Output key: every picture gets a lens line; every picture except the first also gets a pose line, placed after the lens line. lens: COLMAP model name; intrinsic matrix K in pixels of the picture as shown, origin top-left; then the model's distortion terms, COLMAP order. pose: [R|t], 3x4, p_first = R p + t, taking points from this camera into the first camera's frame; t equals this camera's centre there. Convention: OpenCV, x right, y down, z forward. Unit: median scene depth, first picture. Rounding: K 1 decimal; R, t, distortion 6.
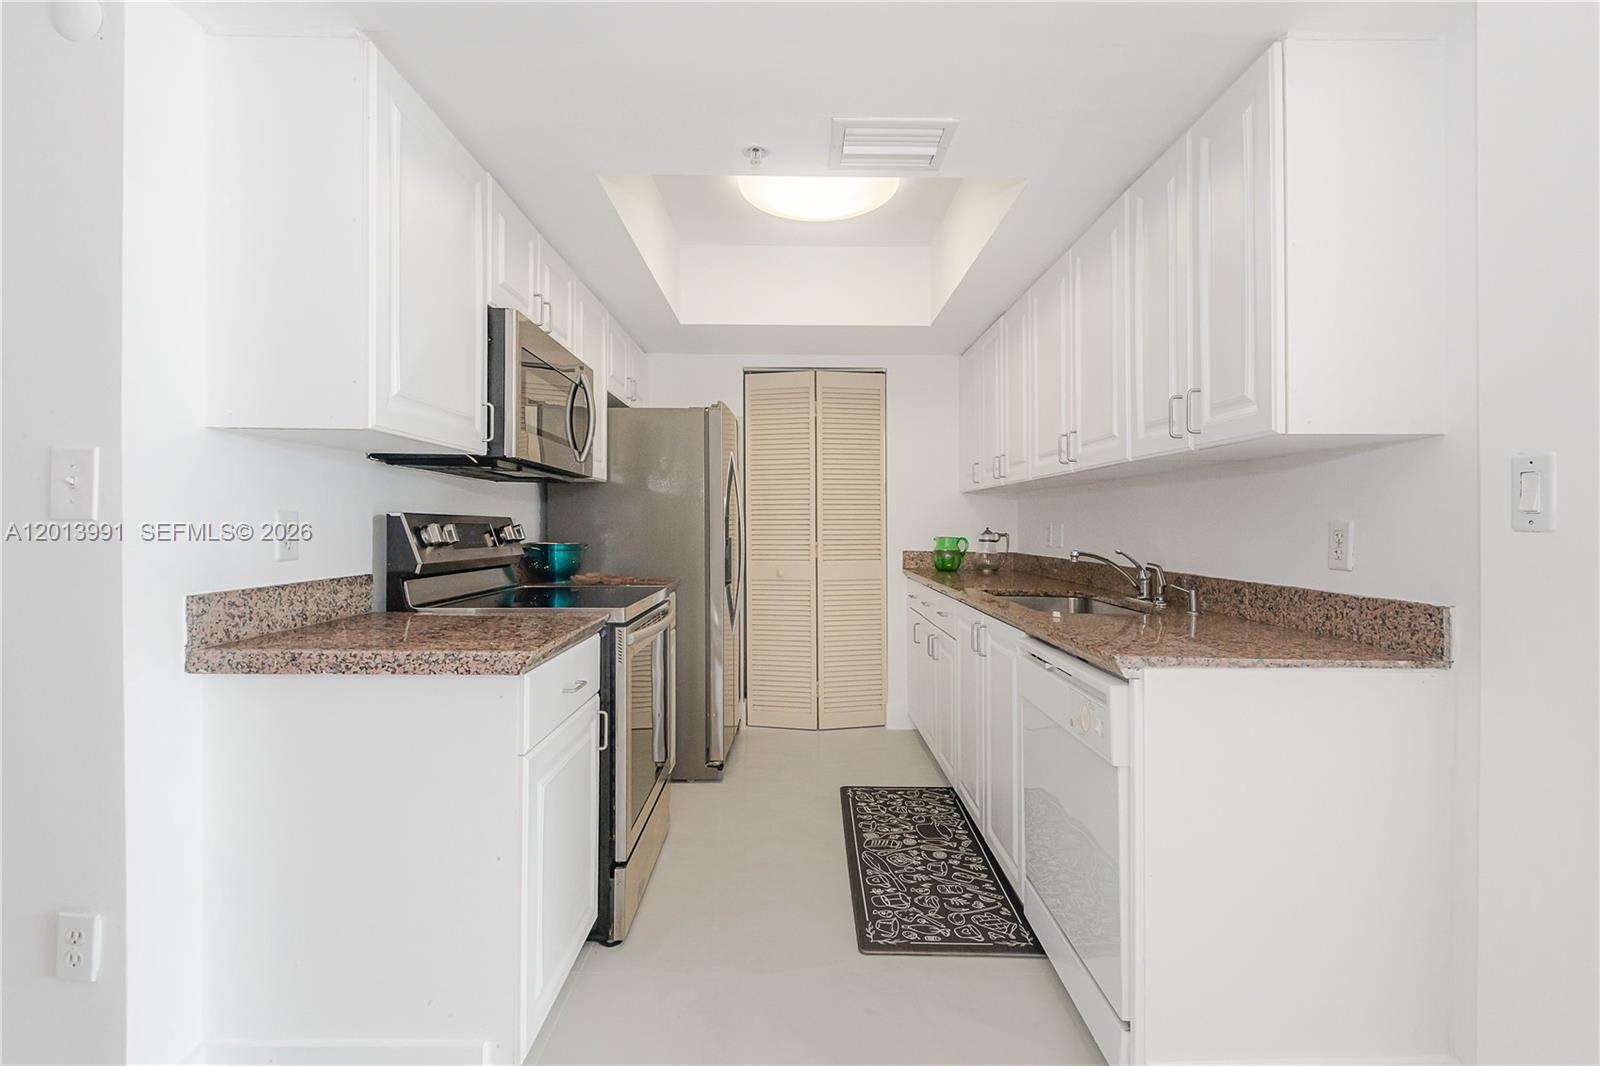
lens RADIAL K [[723.5, 0, 807.4], [0, 723.5, 526.0], [0, 0, 1]] dist [0.019369, -0.009472]
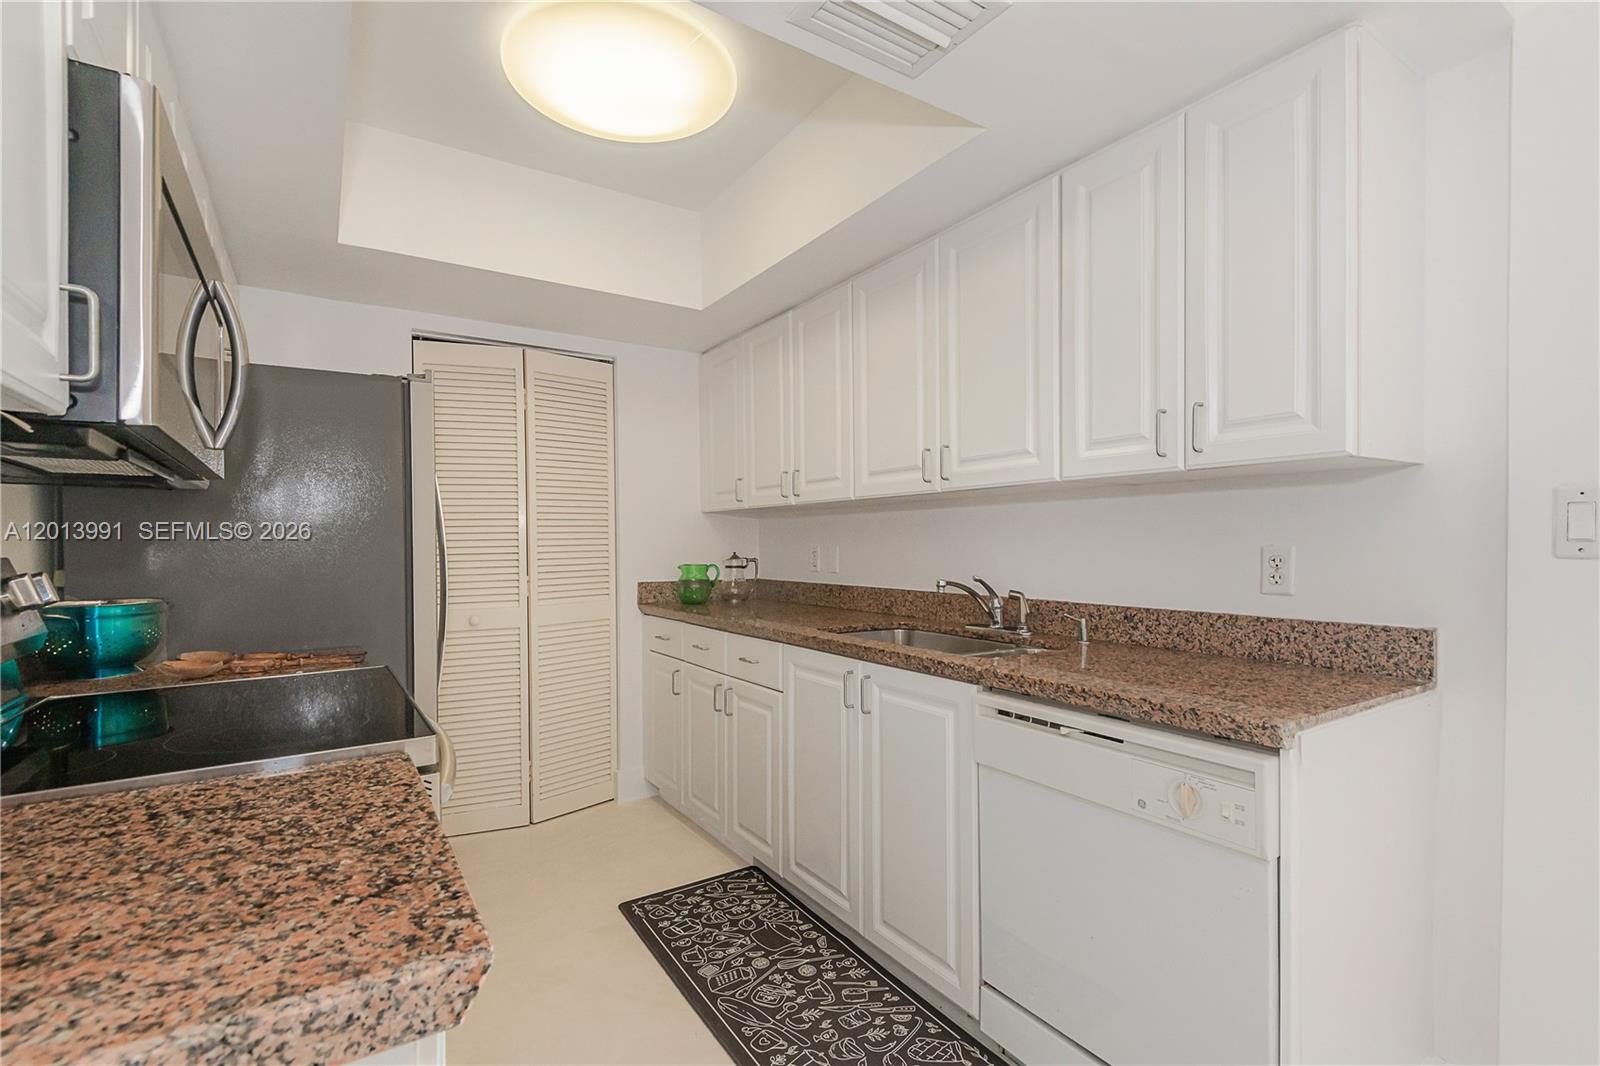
lens RADIAL K [[723.5, 0, 808.9], [0, 723.5, 544.8], [0, 0, 1]] dist [0.019369, -0.009472]
pose [[0.841641, -0.016438, 0.539787, -0.273730], [0.015472, 0.999860, 0.006325, -0.019273], [-0.539815, 0.003028, 0.841778, 0.379978]]
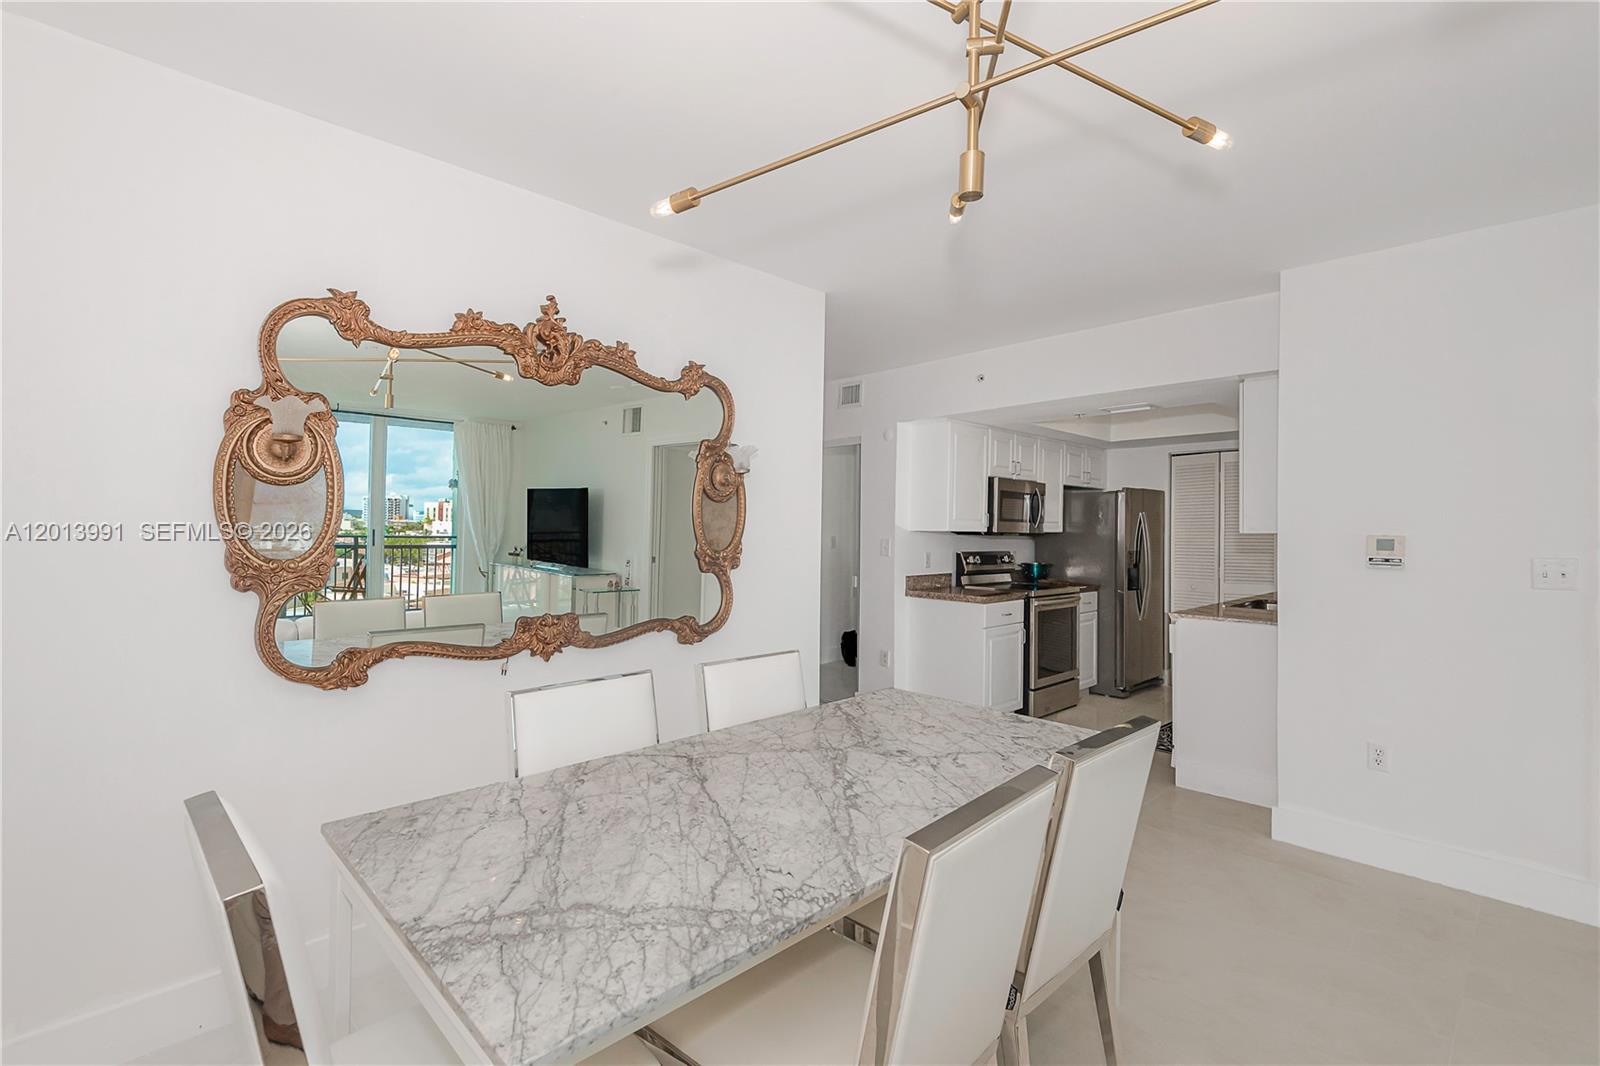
lens RADIAL K [[723.5, 0, 787.9], [0, 723.5, 534.9], [0, 0, 1]] dist [0.019369, -0.009472]
pose [[0.685740, 0.005872, -0.727823, 0.931294], [-0.009835, 0.999951, -0.001199, -0.067198], [0.727780, 0.007980, 0.685764, -1.283839]]
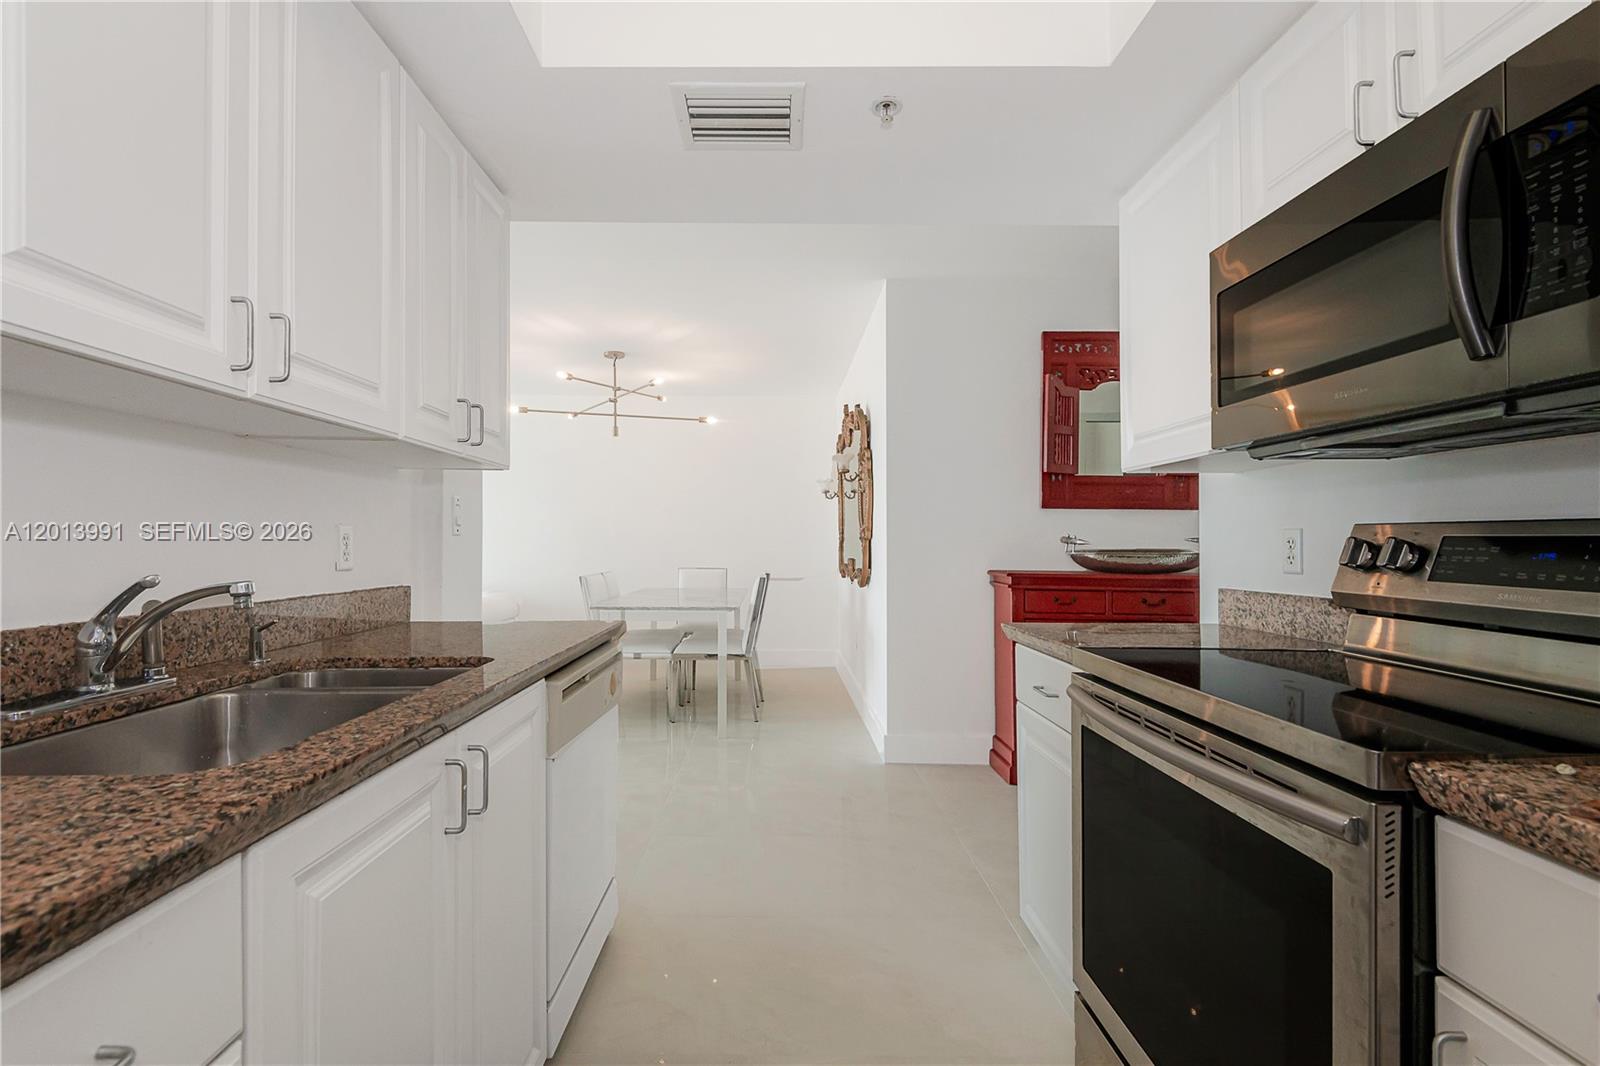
lens RADIAL K [[723.5, 0, 768.4], [0, 723.5, 532.9], [0, 0, 1]] dist [0.019369, -0.009472]
pose [[-0.999727, -0.009936, 0.021135, 0.048161], [-0.010303, 0.999797, -0.017324, 0.009094], [-0.020959, -0.017537, -0.999627, 1.628816]]
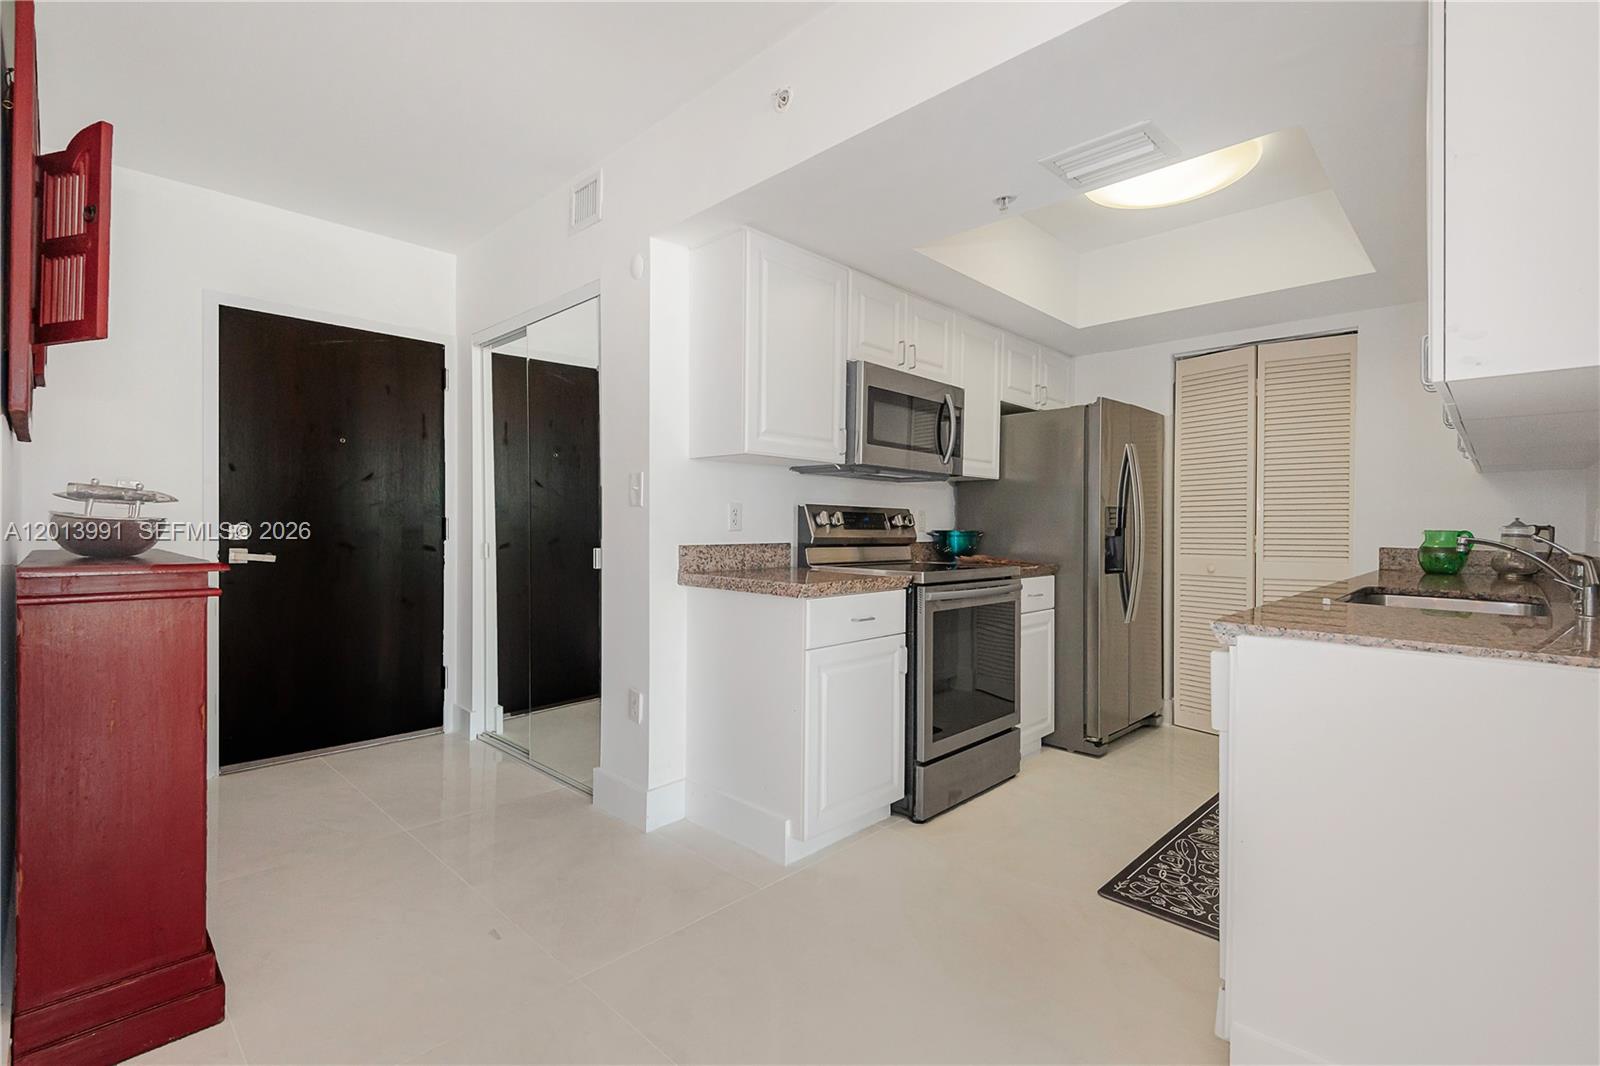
lens RADIAL K [[723.5, 0, 790.3], [0, 723.5, 537.1], [0, 0, 1]] dist [0.019369, -0.009472]
pose [[0.701958, 0.010766, -0.712137, 0.471577], [-0.005233, 0.999937, 0.009959, 0.033688], [0.712199, -0.003264, 0.701970, -0.094669]]
